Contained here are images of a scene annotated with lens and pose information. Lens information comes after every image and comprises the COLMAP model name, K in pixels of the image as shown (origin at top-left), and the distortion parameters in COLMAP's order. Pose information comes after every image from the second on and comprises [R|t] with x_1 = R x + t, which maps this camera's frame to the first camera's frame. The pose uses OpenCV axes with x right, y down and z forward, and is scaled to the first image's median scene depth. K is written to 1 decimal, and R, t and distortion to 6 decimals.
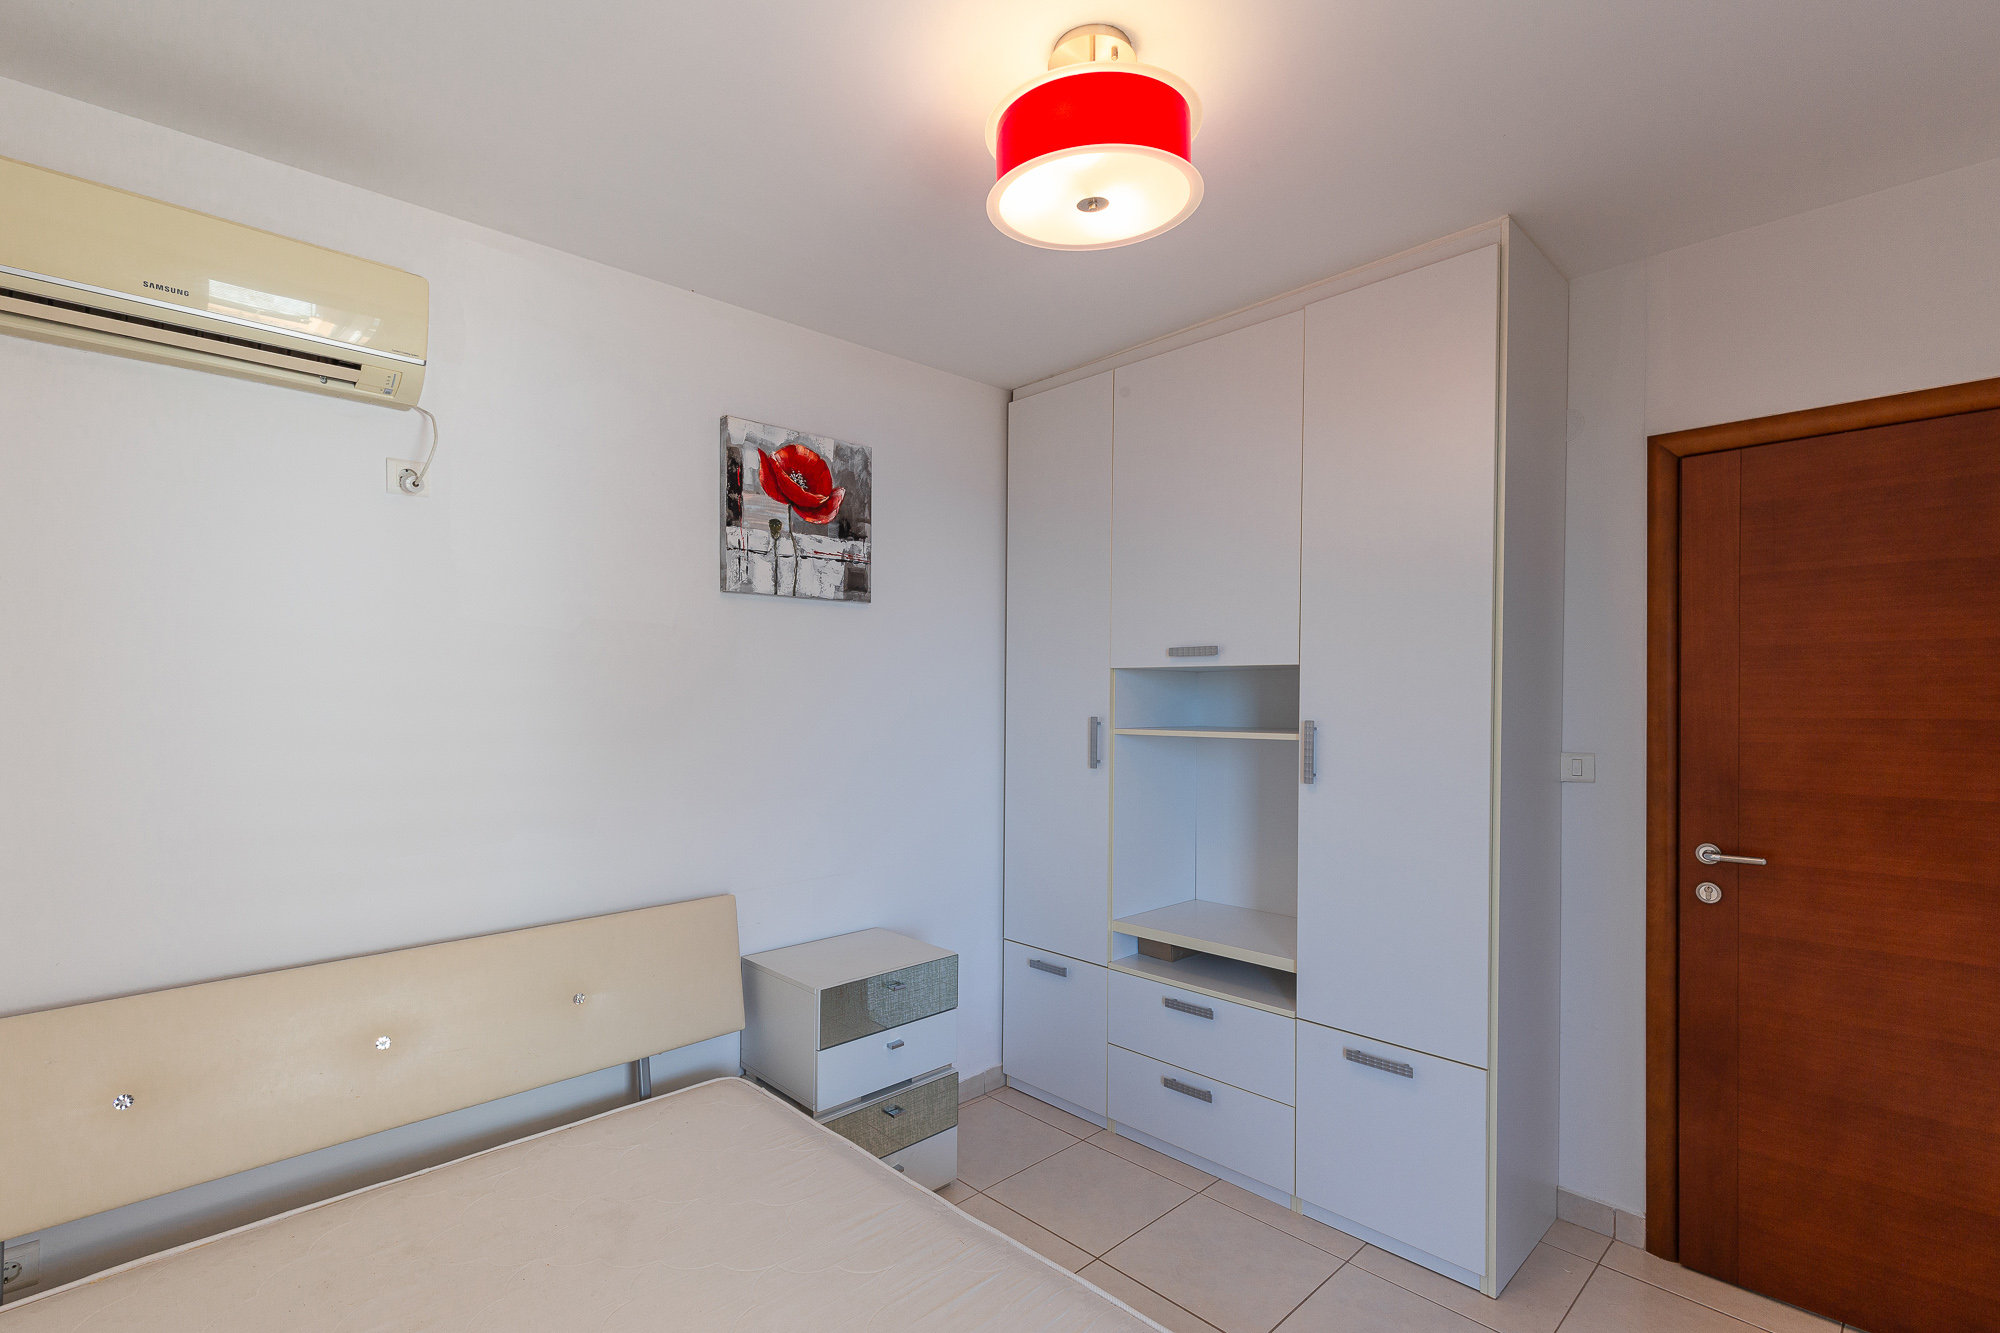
lens RADIAL K [[912.9, 0, 1003.1], [0, 912.9, 682.8], [0, 0, 1]] dist [0.004761, -0.001948]
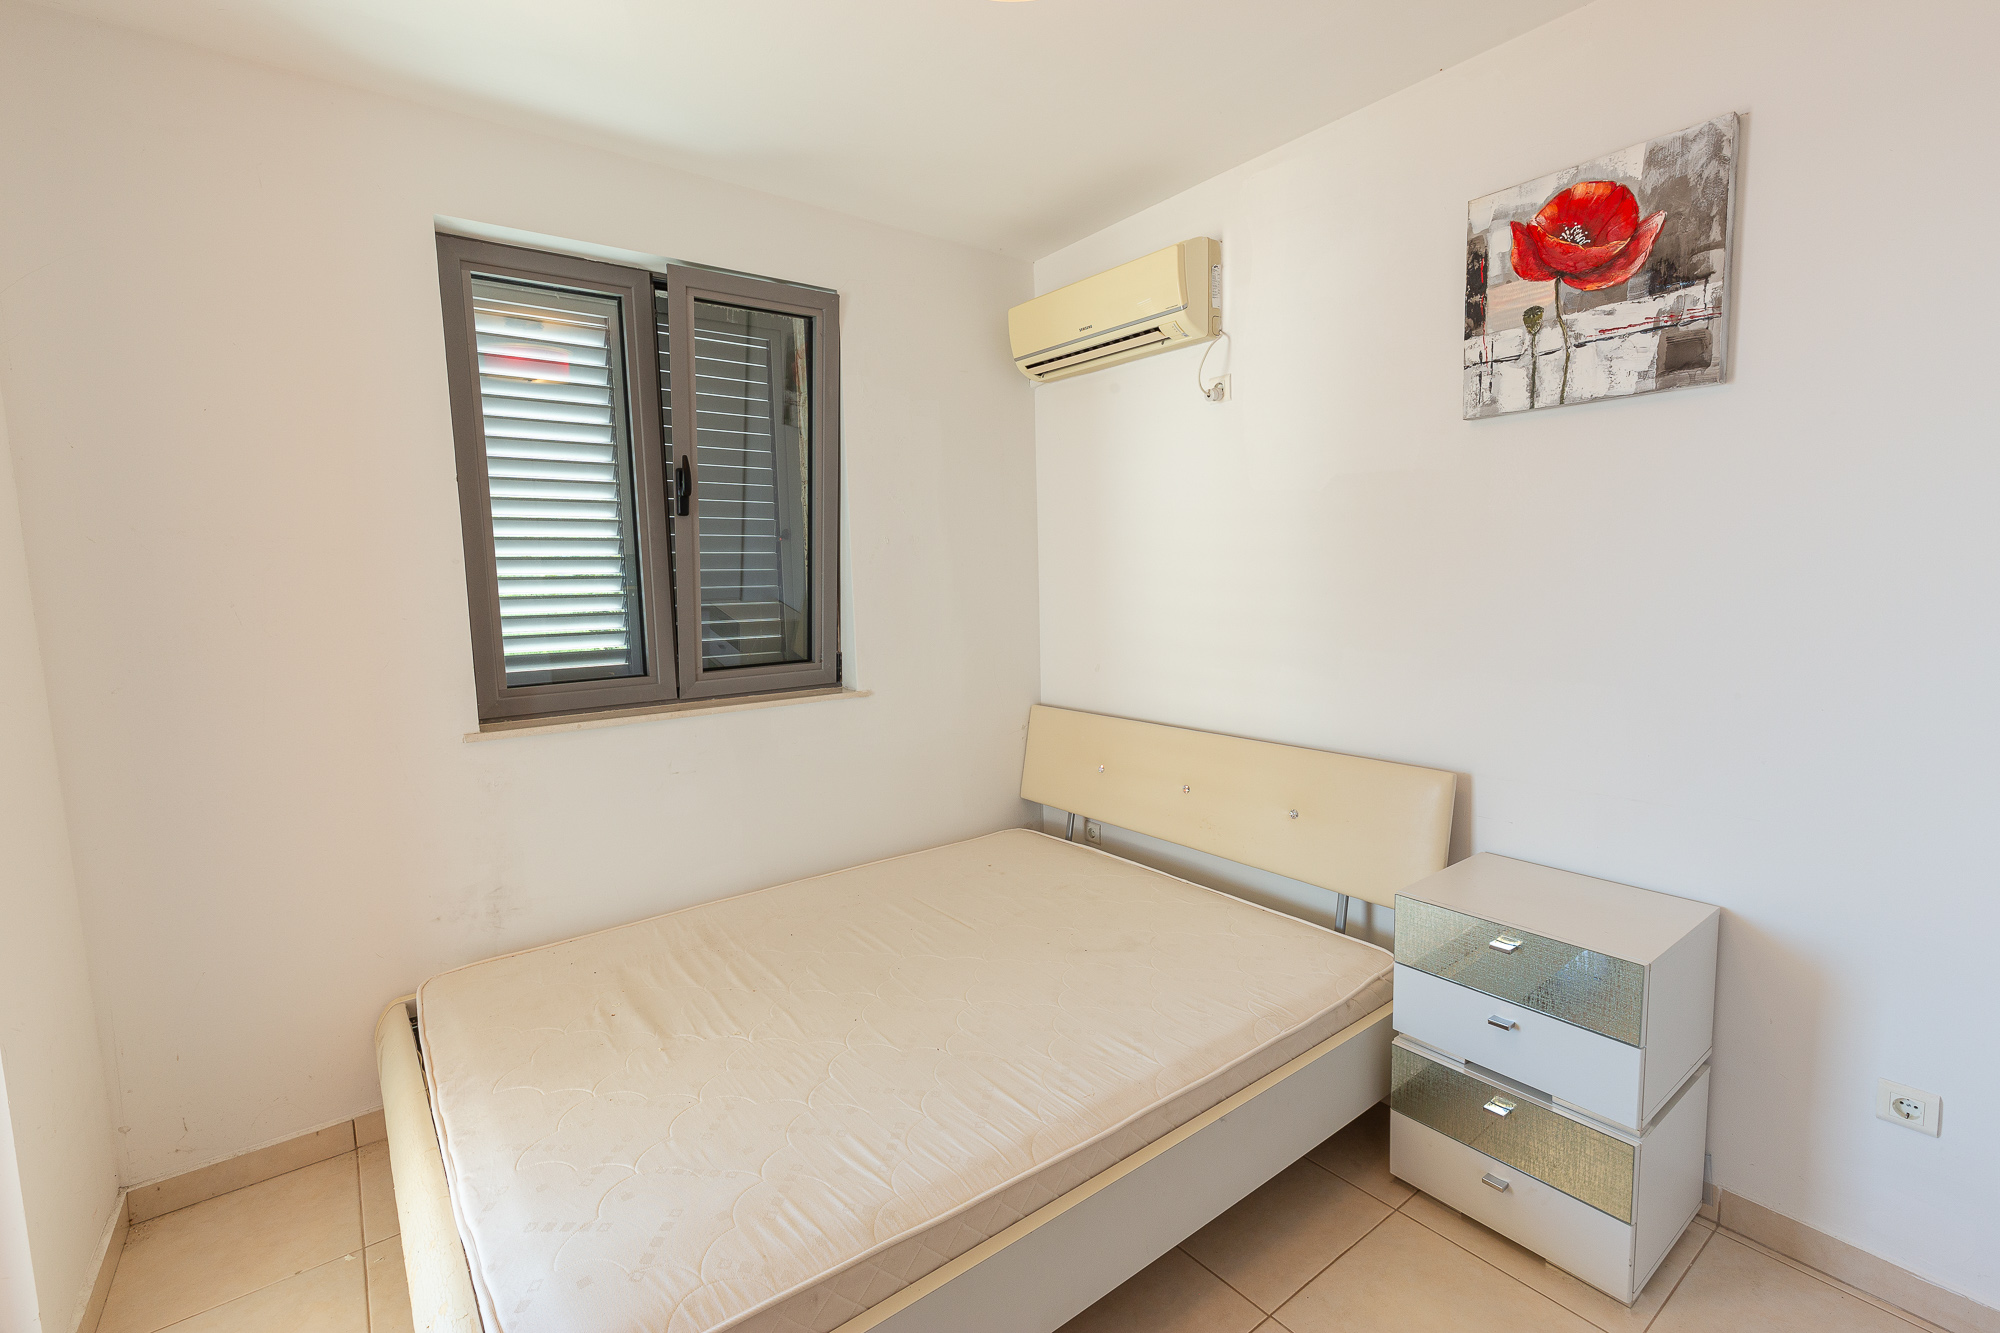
lens RADIAL K [[912.9, 0, 1005.7], [0, 912.9, 660.3], [0, 0, 1]] dist [0.004761, -0.001948]
pose [[-0.134935, 0.097887, -0.986007, 0.573472], [0.026526, 0.995108, 0.095161, 0.027538], [0.990499, -0.013314, -0.136871, 0.656142]]
